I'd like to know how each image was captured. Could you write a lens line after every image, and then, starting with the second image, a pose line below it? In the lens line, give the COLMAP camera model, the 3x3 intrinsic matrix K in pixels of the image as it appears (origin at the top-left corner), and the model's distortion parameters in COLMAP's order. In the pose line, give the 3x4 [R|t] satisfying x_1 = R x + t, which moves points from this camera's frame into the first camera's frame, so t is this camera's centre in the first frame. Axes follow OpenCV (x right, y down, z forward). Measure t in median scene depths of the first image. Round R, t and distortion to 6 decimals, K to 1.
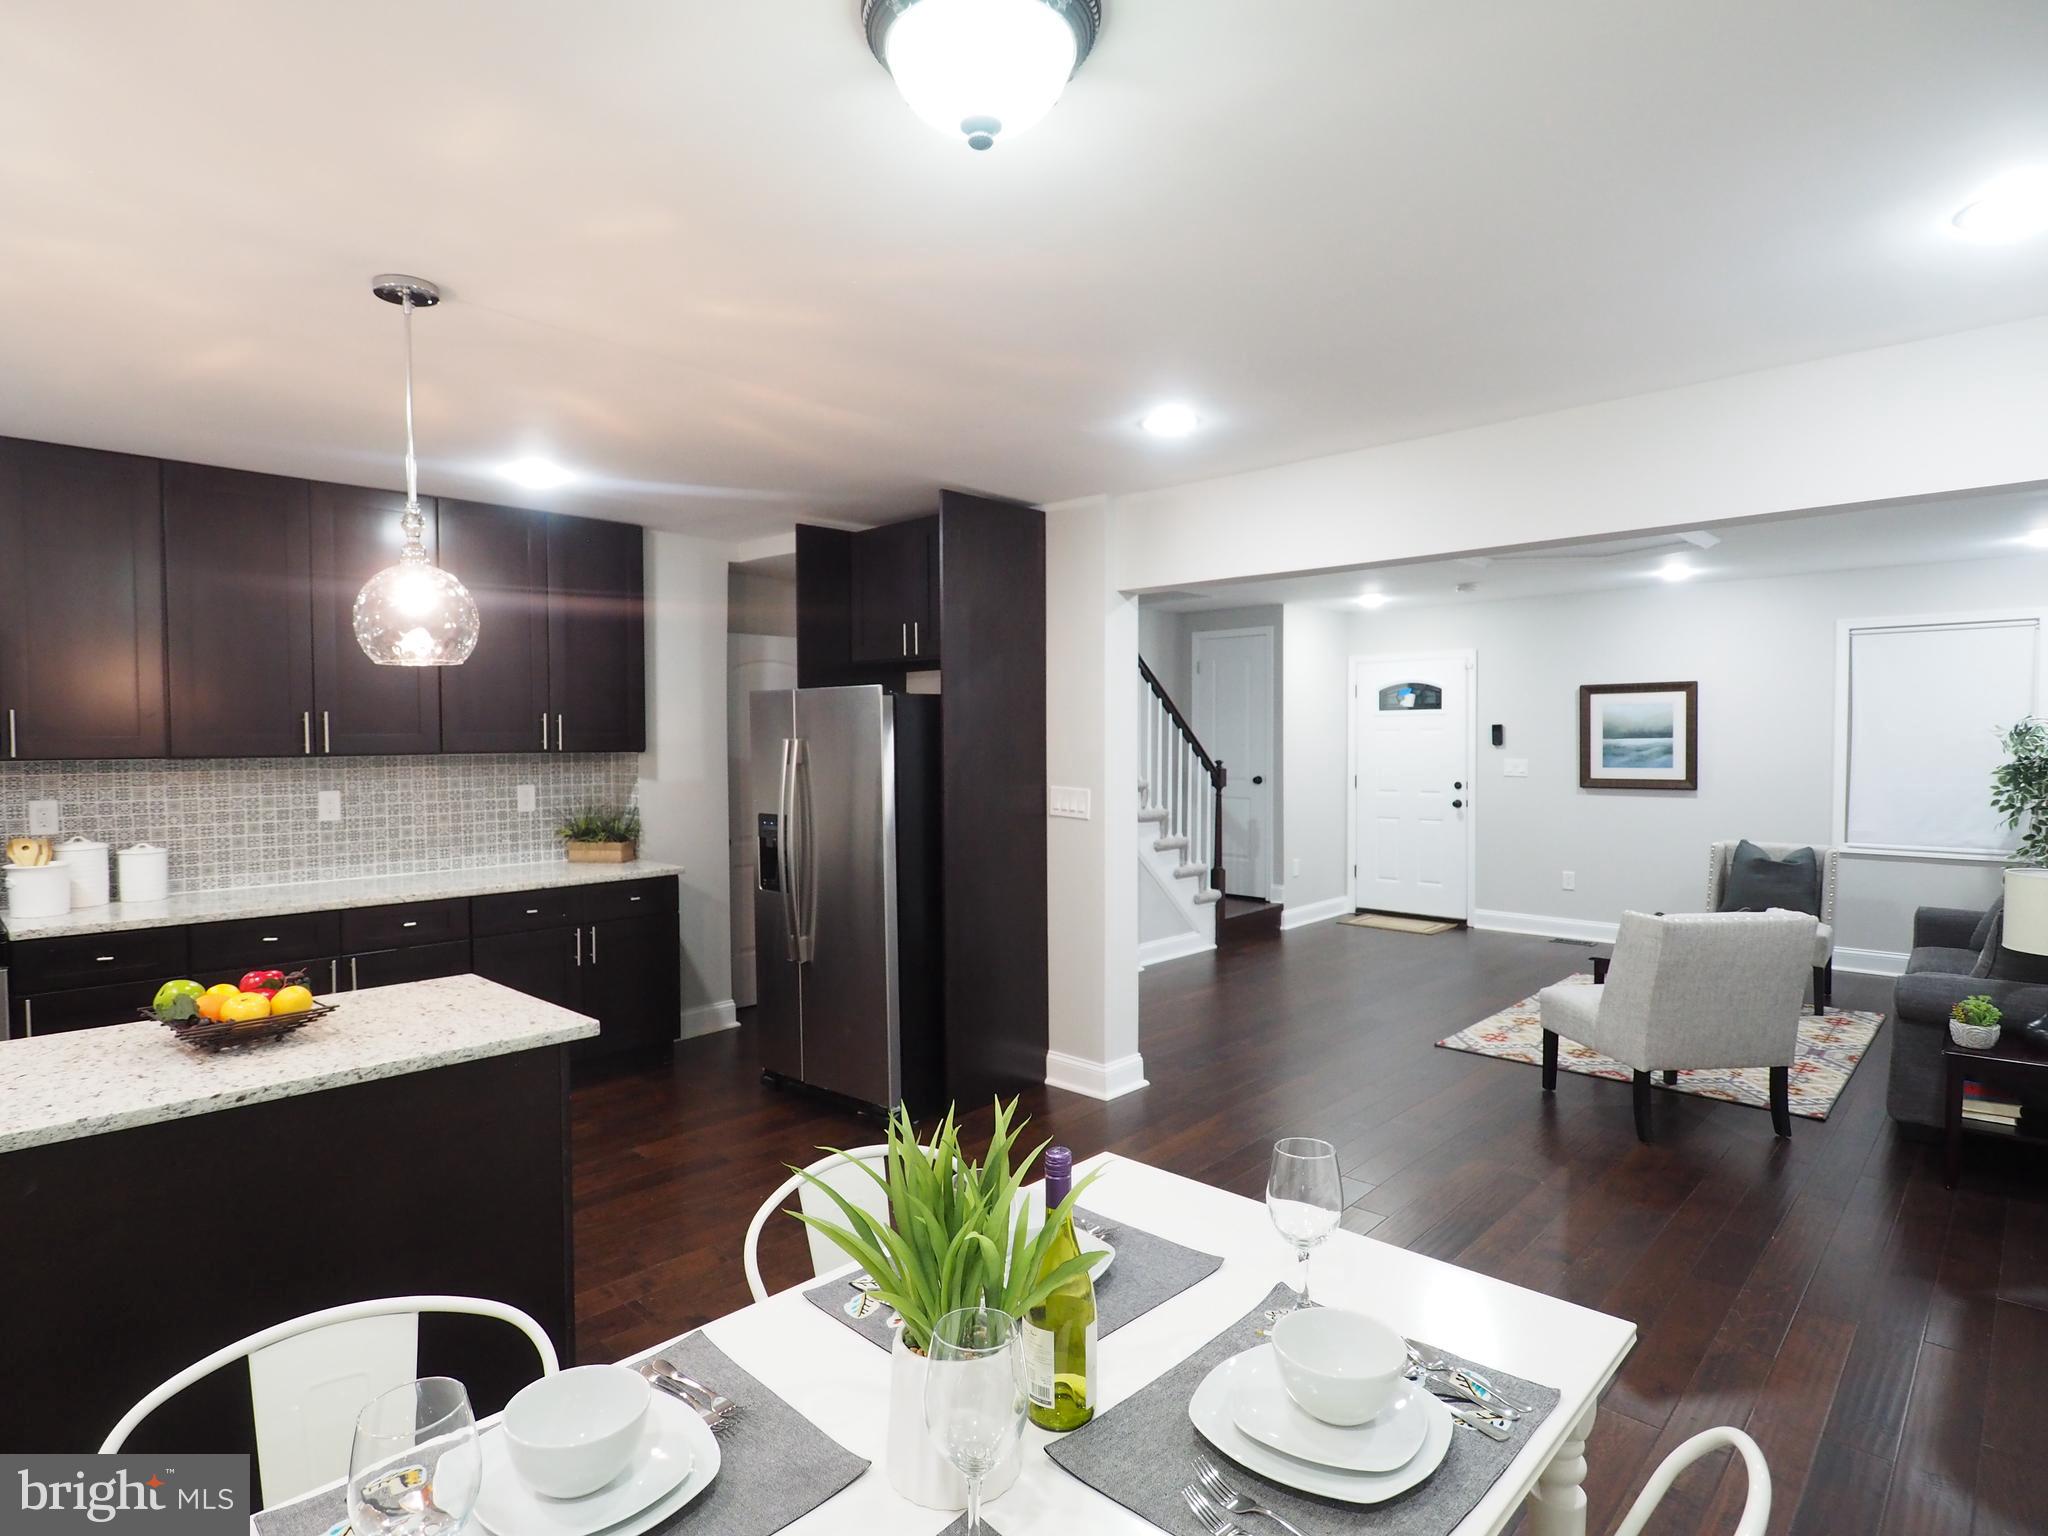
lens RADIAL K [[1100.7, 0, 1011.1], [0, 1100.7, 770.1], [0, 0, 1]] dist [-0.005965, -0.006392]
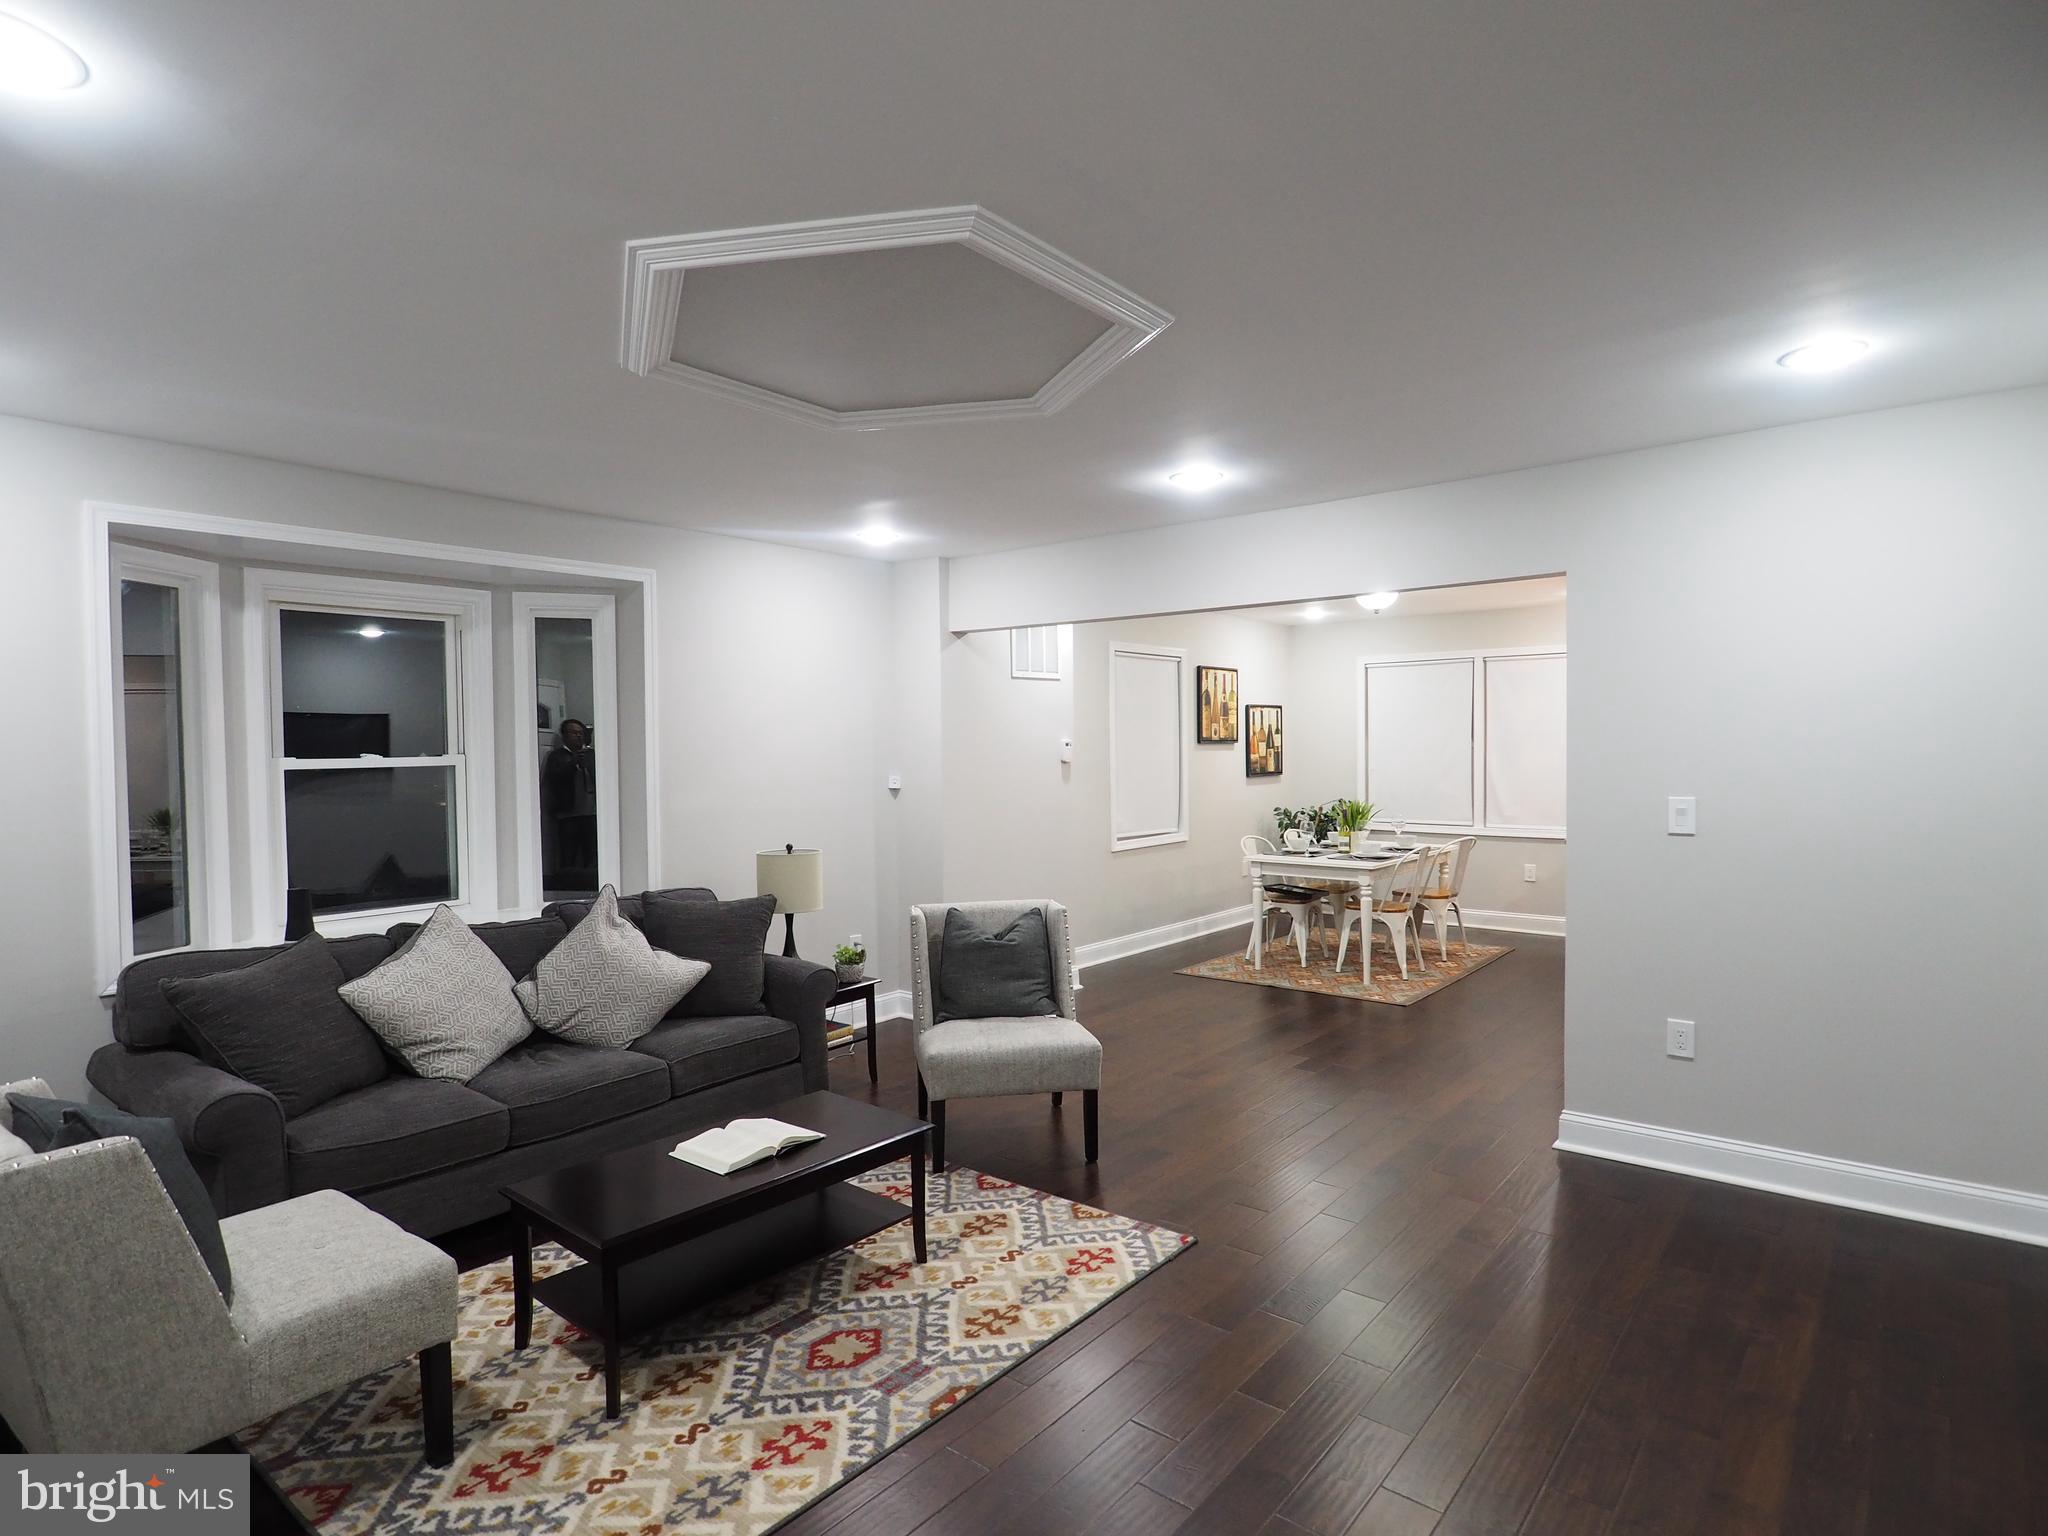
lens RADIAL K [[1100.7, 0, 1017.1], [0, 1100.7, 773.5], [0, 0, 1]] dist [-0.005965, -0.006392]
pose [[-0.997073, 0.017419, -0.074448, 0.595431], [0.013281, 0.998358, 0.055719, -0.055213], [0.075296, 0.054567, -0.995667, 1.796431]]
